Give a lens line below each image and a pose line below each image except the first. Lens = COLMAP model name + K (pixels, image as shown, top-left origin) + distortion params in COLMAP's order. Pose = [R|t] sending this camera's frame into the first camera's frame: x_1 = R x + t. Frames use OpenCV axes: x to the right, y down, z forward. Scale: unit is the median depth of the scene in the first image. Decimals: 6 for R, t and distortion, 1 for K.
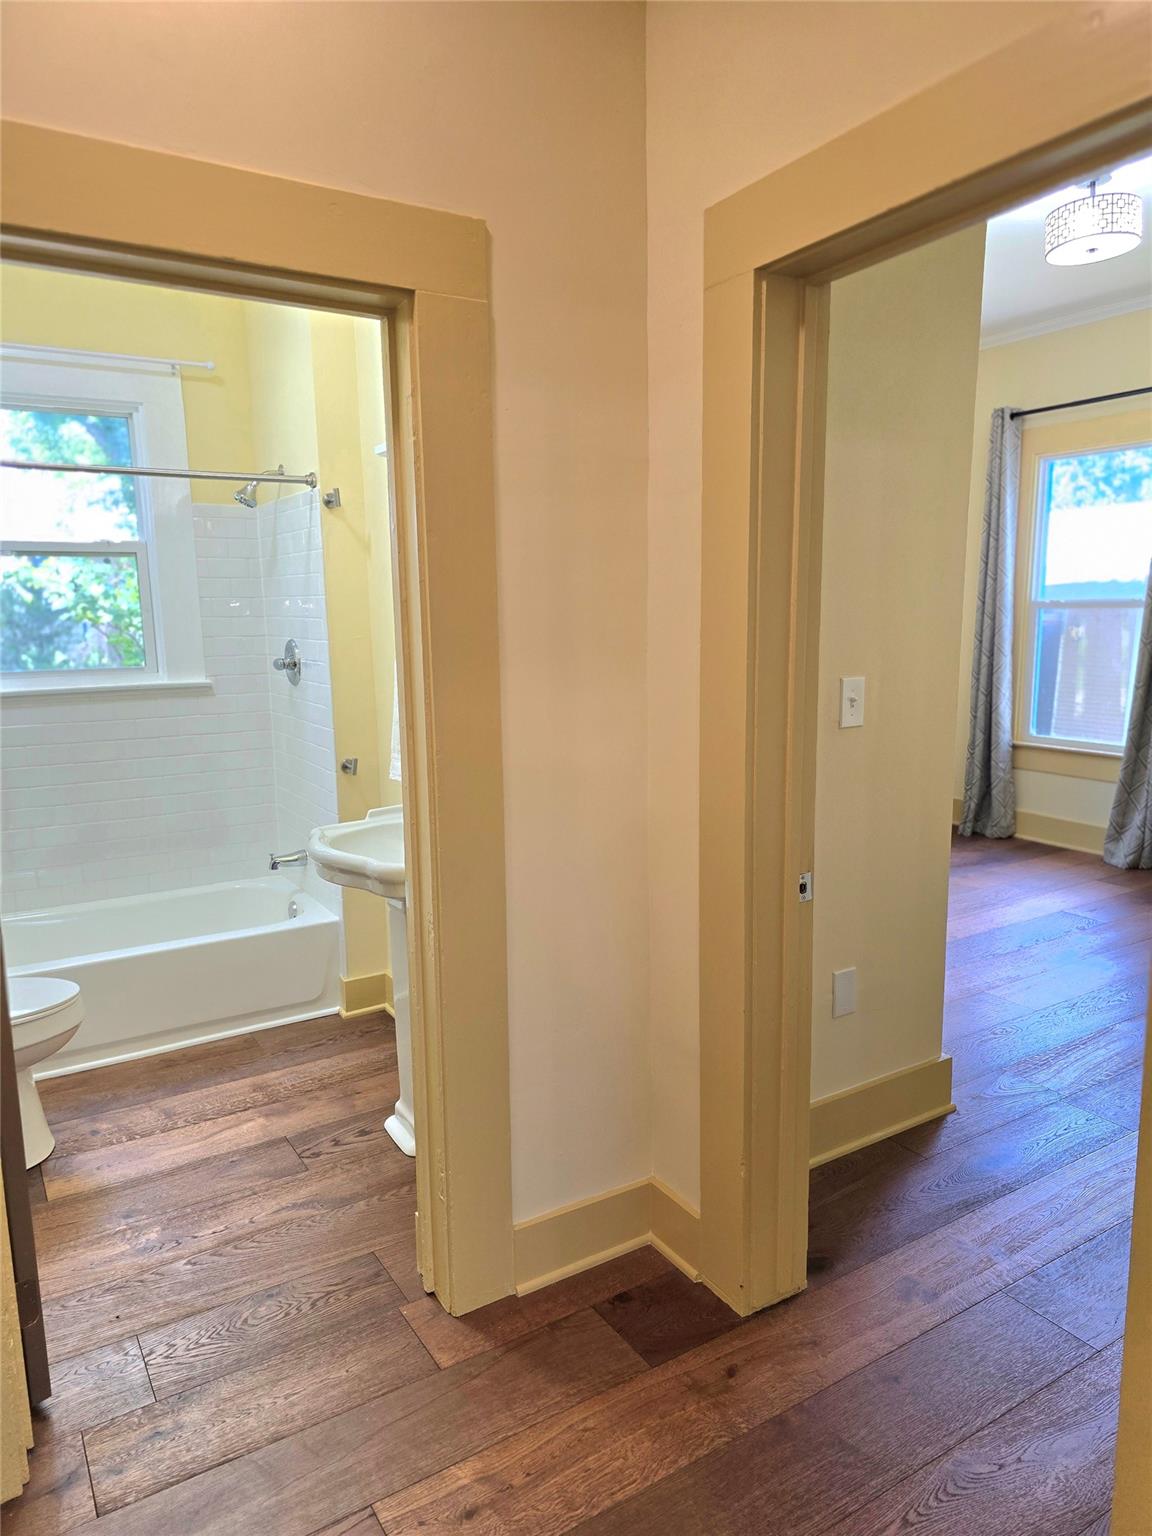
lens RADIAL K [[1042.7, 0, 577.9], [0, 1042.7, 772.3], [0, 0, 1]] dist [0.051265, -0.044167]
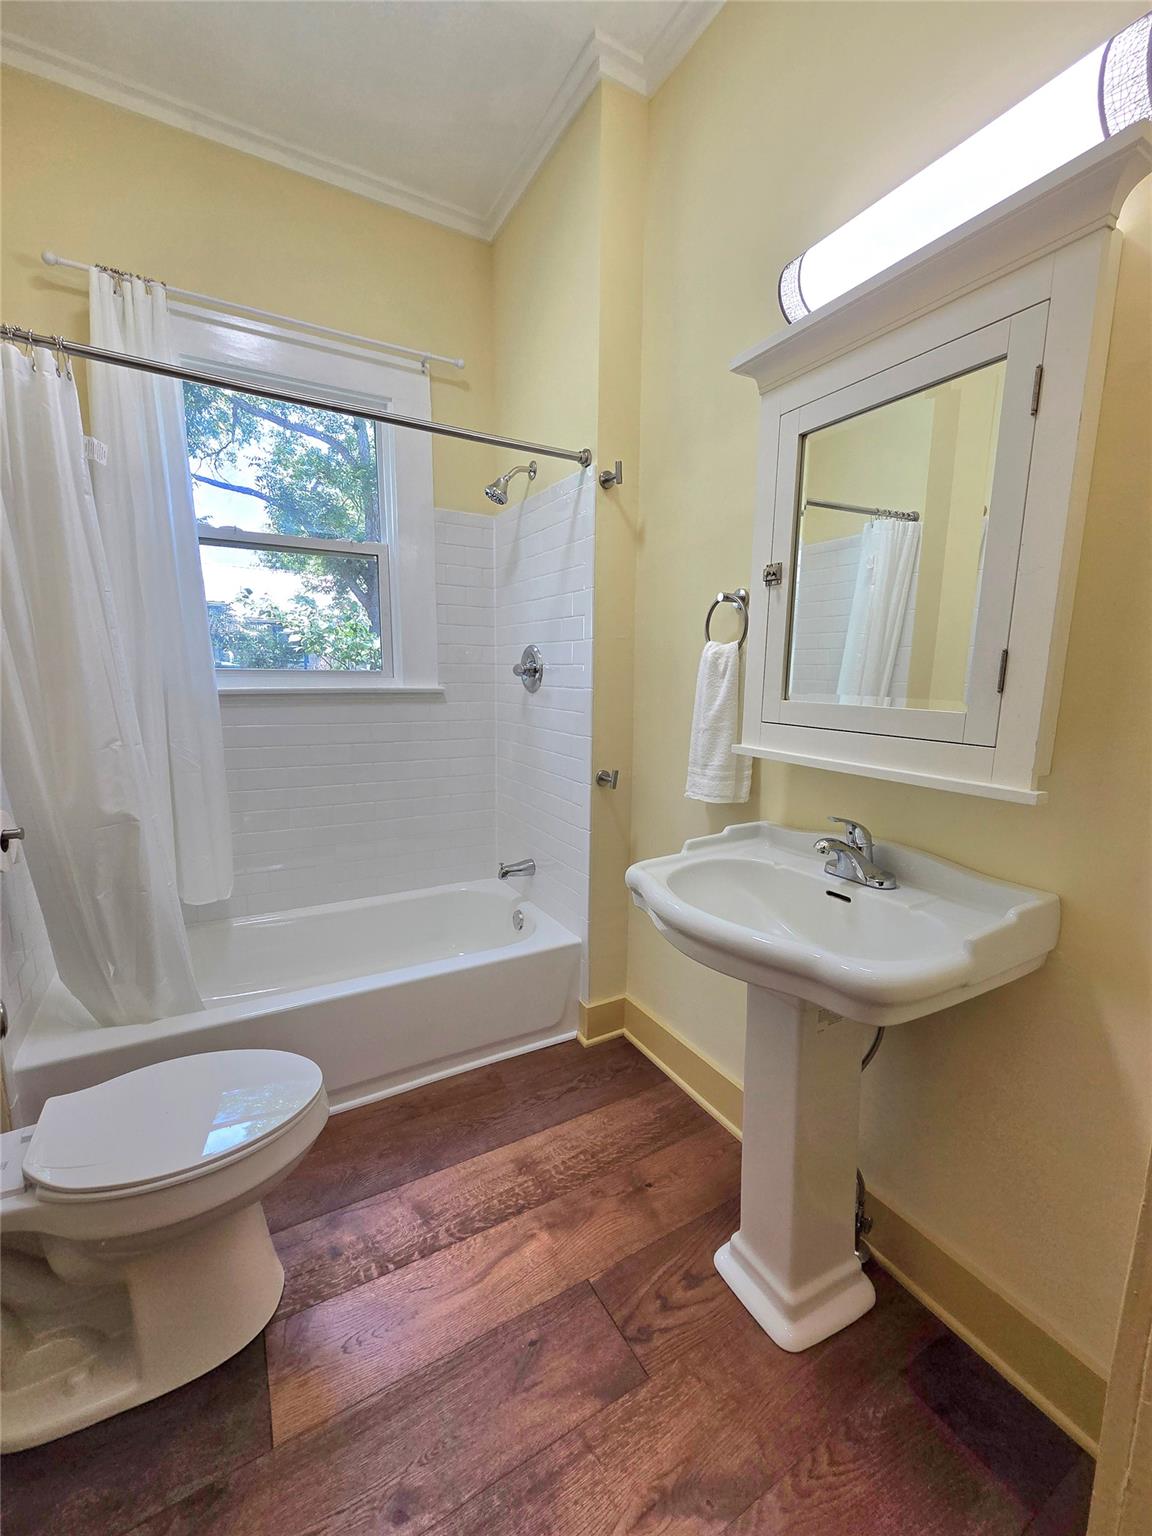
lens RADIAL K [[627.9, 0, 573.5], [0, 627.9, 769.6], [0, 0, 1]] dist [-0.001611, 0.000063]
pose [[0.999353, 0.028950, -0.021327, -0.241270], [-0.029068, 0.999564, -0.005267, -0.010222], [0.021165, 0.005884, 0.999759, 0.461625]]
